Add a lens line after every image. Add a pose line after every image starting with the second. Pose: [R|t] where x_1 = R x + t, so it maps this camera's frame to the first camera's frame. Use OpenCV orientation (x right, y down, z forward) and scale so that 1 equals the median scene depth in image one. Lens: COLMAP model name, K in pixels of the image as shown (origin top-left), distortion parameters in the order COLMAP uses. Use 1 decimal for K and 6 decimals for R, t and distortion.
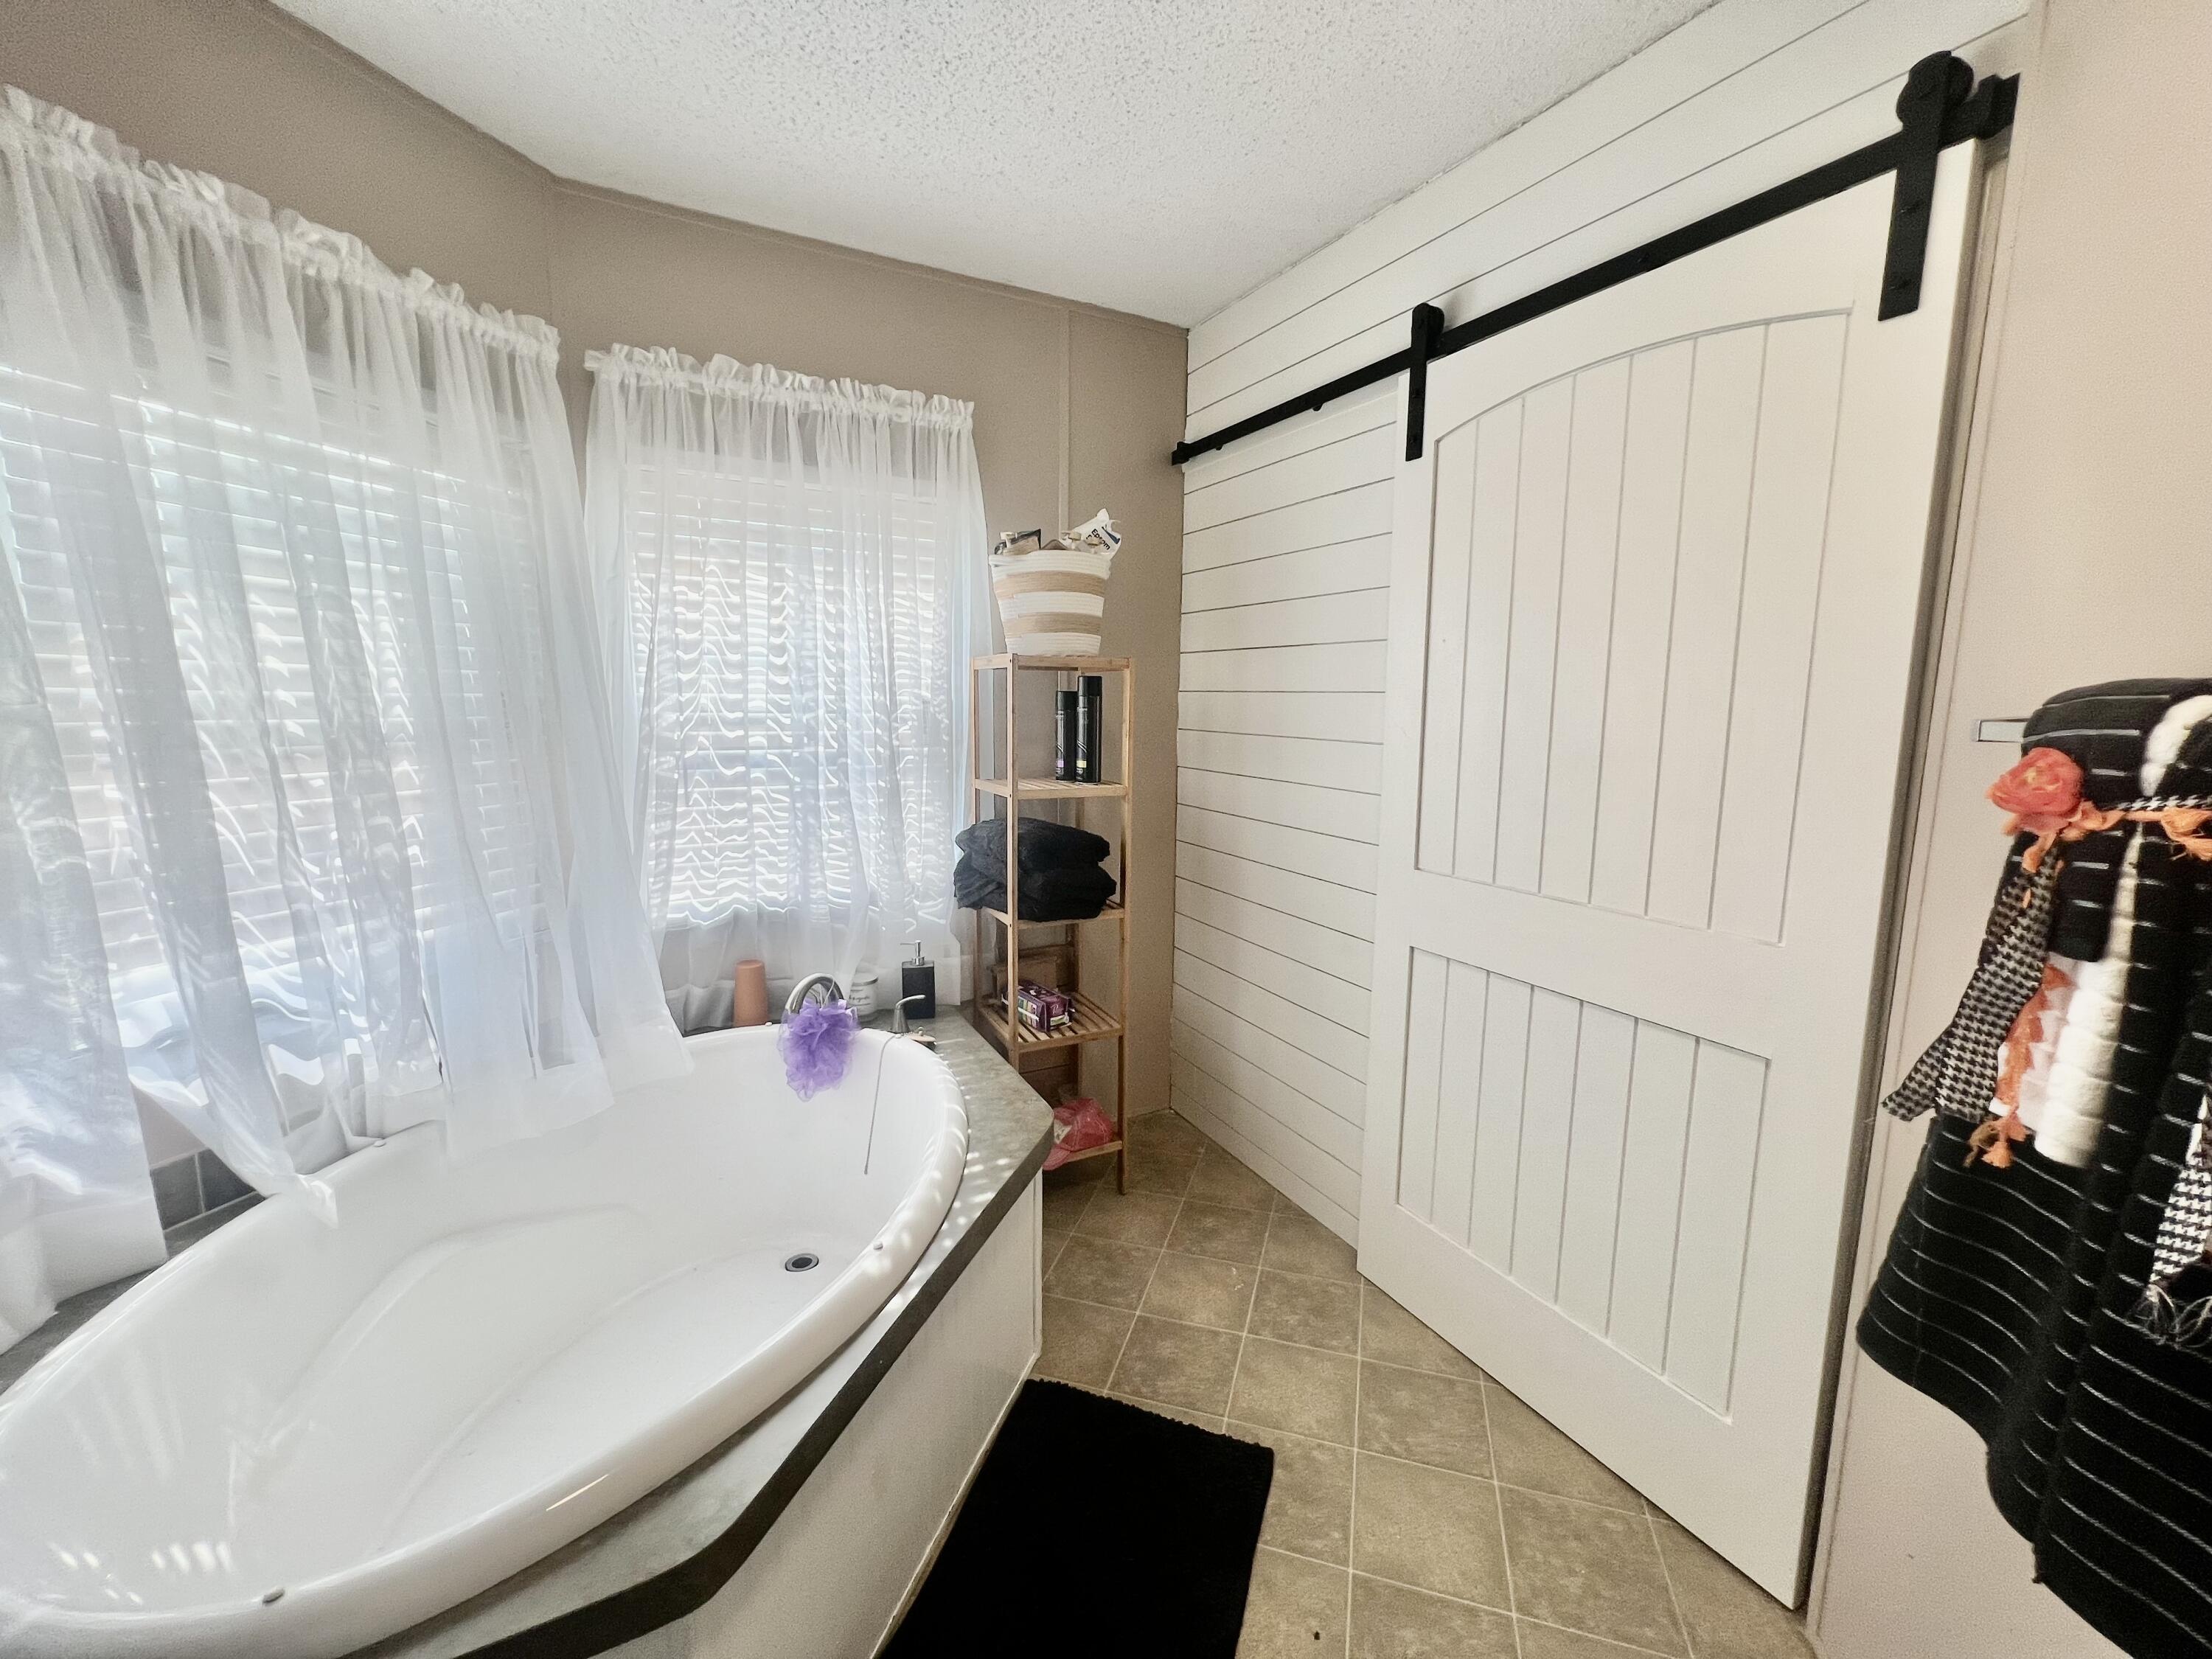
lens RADIAL K [[886.4, 0, 1108.5], [0, 886.4, 825.9], [0, 0, 1]] dist [-0.000835, 0.000831]
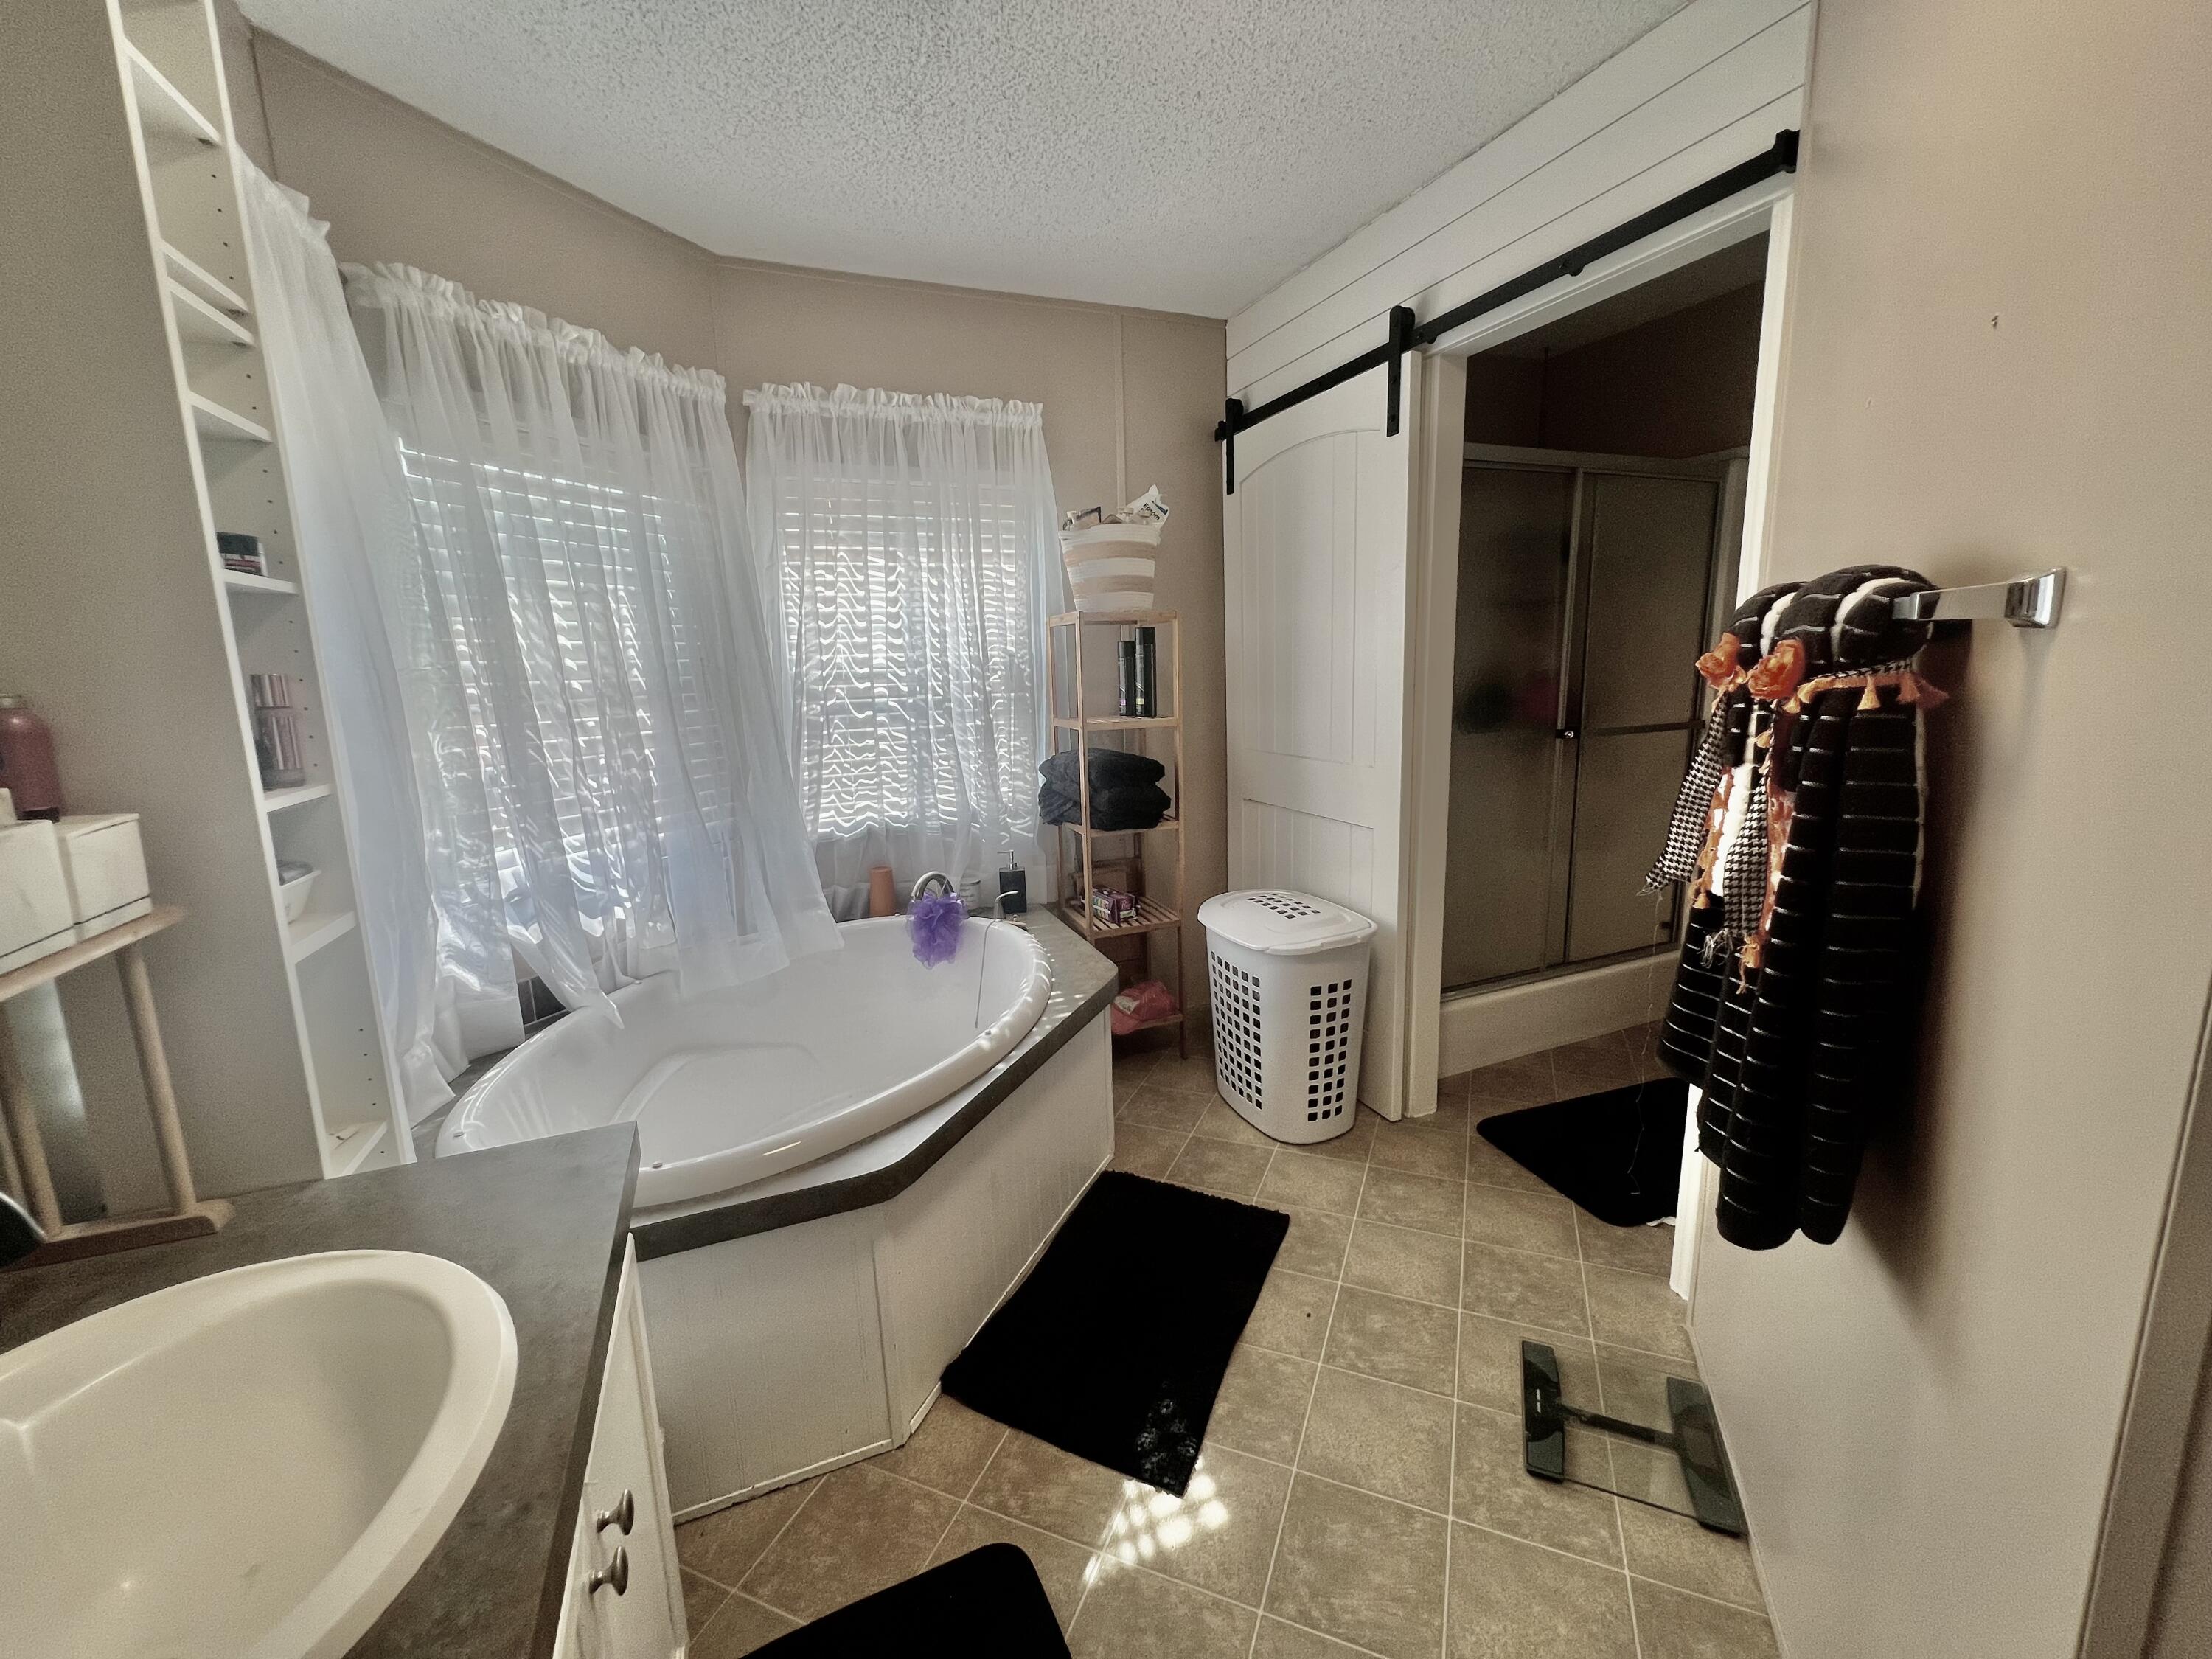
lens RADIAL K [[886.4, 0, 1109.0], [0, 886.4, 826.8], [0, 0, 1]] dist [-0.000835, 0.000831]
pose [[0.994323, -0.022948, -0.103899, 0.064820], [0.027259, 0.998817, 0.040267, 0.067045], [0.102852, -0.042870, 0.993772, -0.277275]]
